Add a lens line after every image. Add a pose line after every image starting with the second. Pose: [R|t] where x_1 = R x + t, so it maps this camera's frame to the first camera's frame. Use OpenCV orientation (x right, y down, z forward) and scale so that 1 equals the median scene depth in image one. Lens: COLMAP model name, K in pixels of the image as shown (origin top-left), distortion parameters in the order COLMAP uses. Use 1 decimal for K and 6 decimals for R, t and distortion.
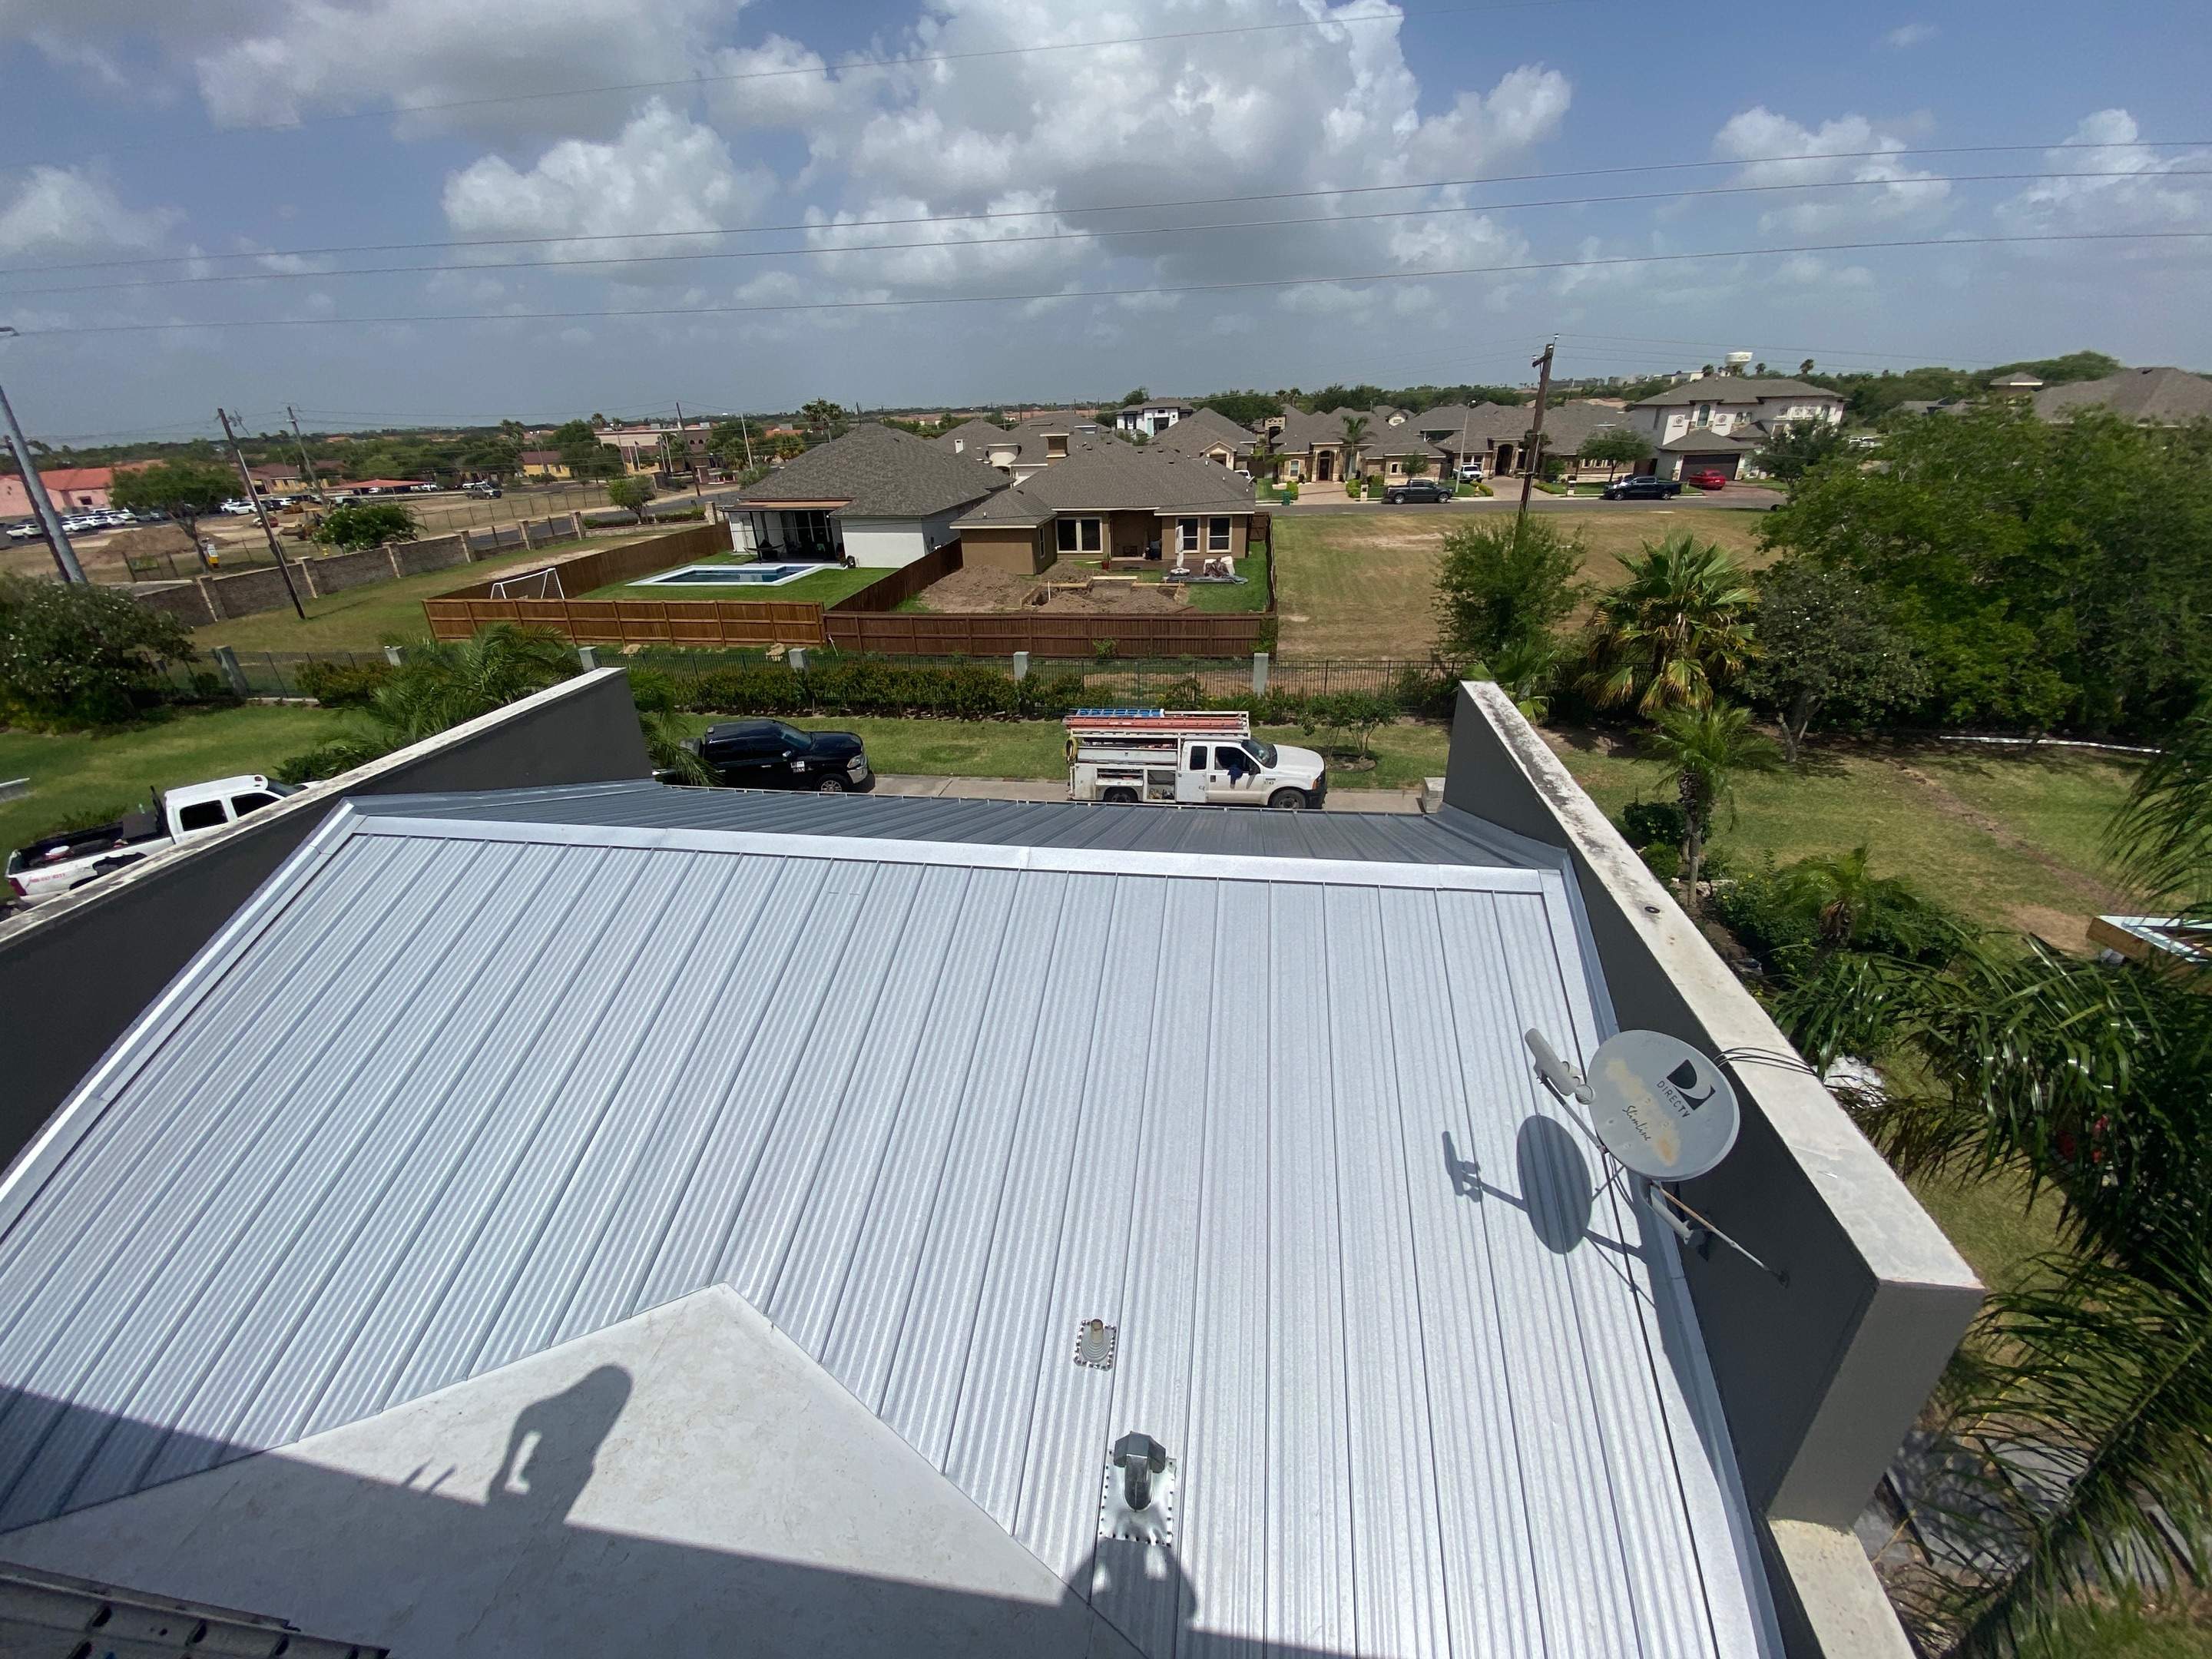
lens RADIAL K [[880.6, 0, 1096.6], [0, 880.6, 863.1], [0, 0, 1]] dist [0.048364, -0.037755]
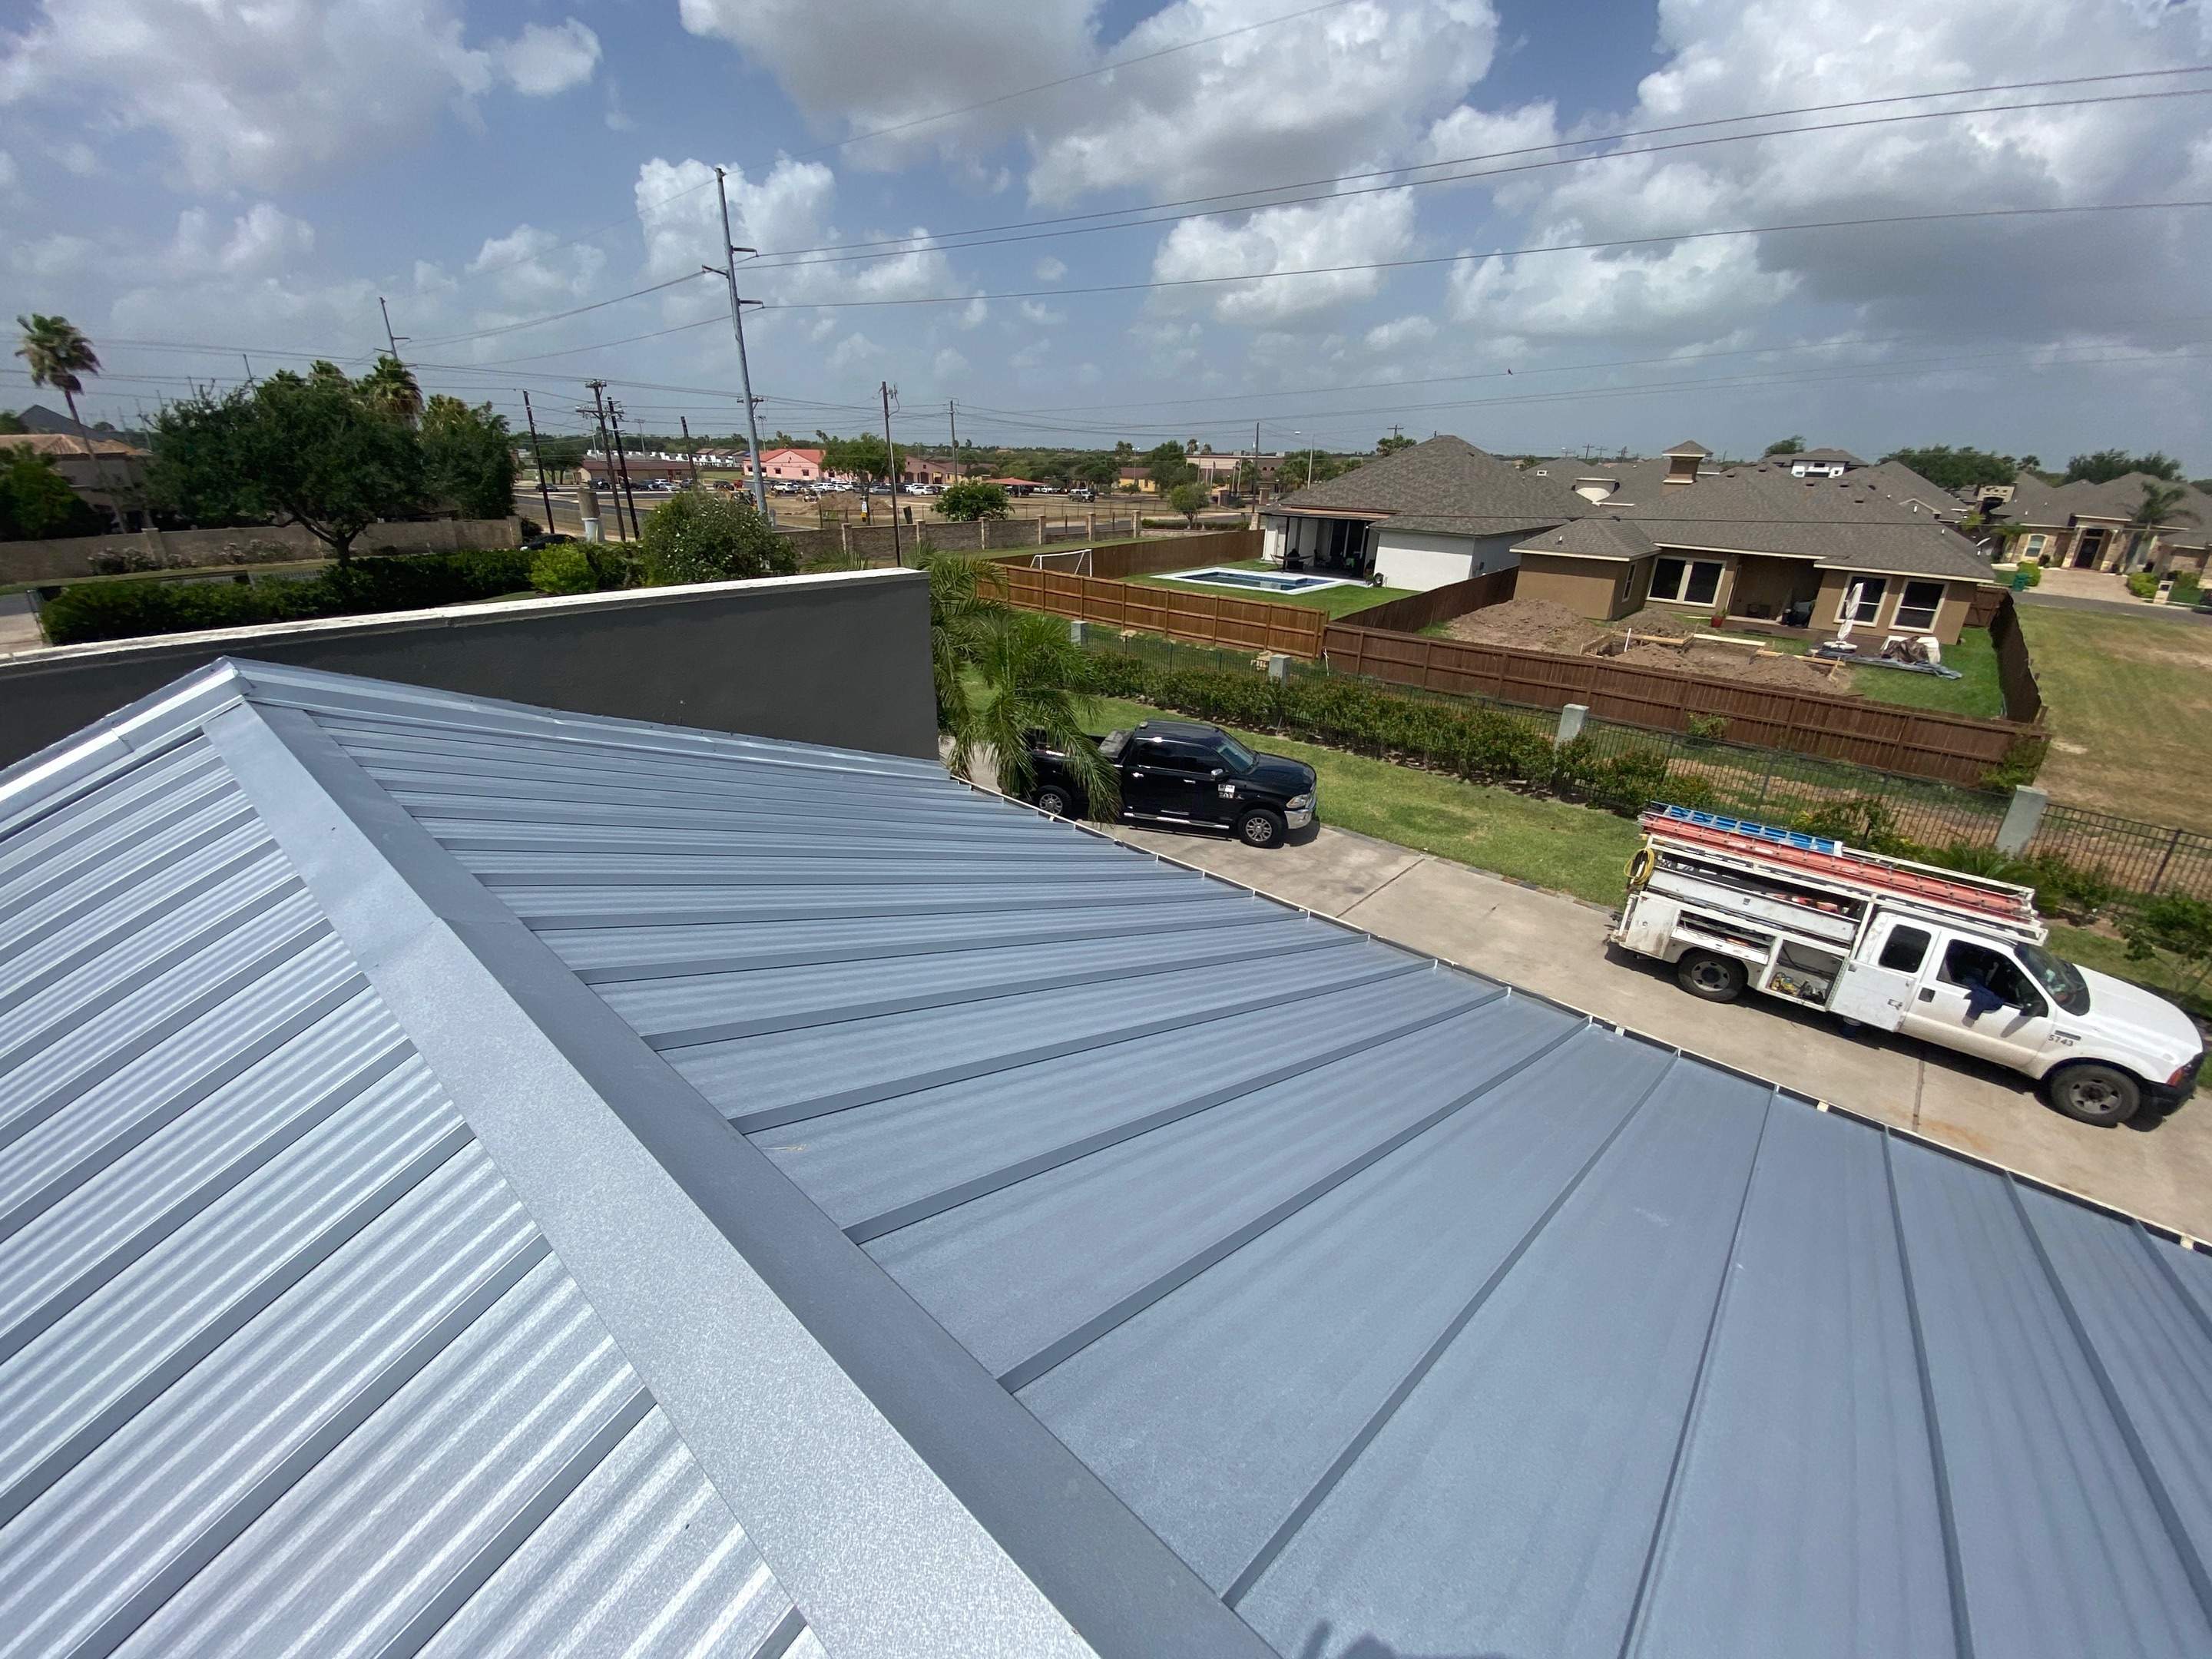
lens RADIAL K [[898.0, 0, 1097.2], [0, 898.0, 842.7], [0, 0, 1]] dist [0.018275, -0.018994]
pose [[0.843641, 0.259261, -0.470164, -0.024497], [-0.287791, 0.957622, 0.011660, -0.019555], [0.453262, 0.125472, 0.882502, 0.121316]]
